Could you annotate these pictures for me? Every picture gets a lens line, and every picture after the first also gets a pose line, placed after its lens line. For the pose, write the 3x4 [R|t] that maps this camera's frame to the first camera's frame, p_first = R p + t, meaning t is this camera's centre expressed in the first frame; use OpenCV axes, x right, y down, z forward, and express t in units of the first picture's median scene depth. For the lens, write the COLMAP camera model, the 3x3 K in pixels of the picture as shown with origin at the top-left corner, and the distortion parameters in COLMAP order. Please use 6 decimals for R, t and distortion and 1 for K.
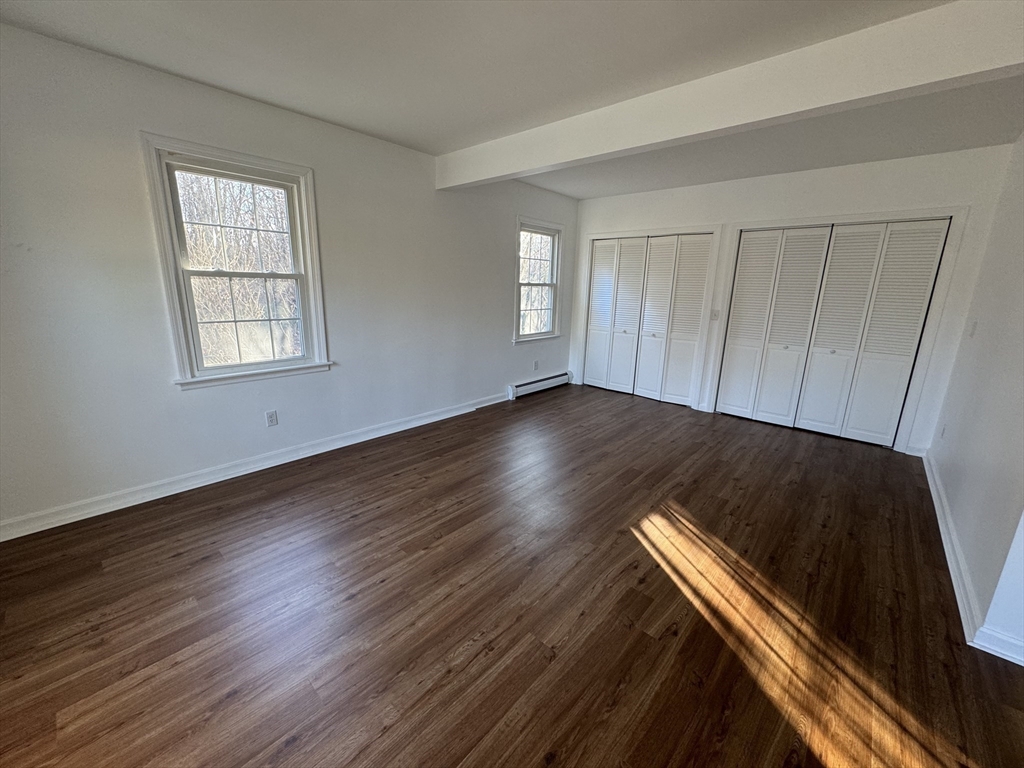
lens RADIAL K [[406.0, 0, 512.0], [0, 406.0, 384.0], [0, 0, 1]] dist [-0.000114, -0.000108]
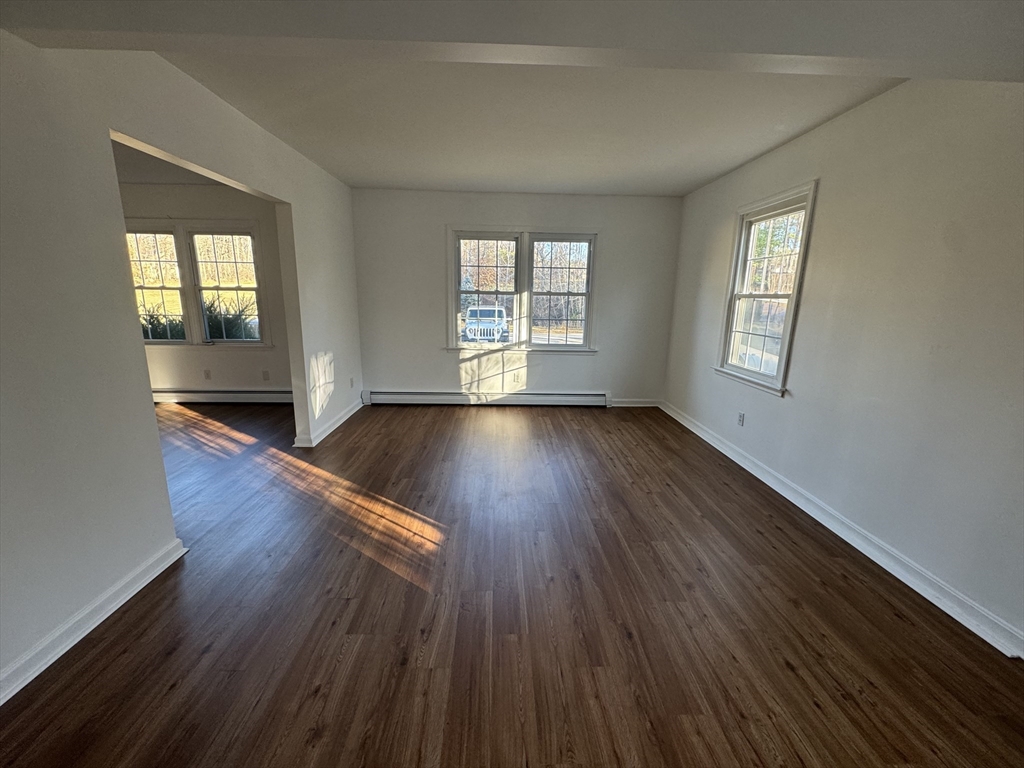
lens RADIAL K [[413.3, 0, 512.0], [0, 413.3, 384.0], [0, 0, 1]] dist [0.000580, 0.000027]
pose [[-0.723452, 0.109861, -0.681577, 0.773948], [-0.196856, 0.913444, 0.356186, -0.341873], [0.661714, 0.391856, -0.639206, 1.485871]]
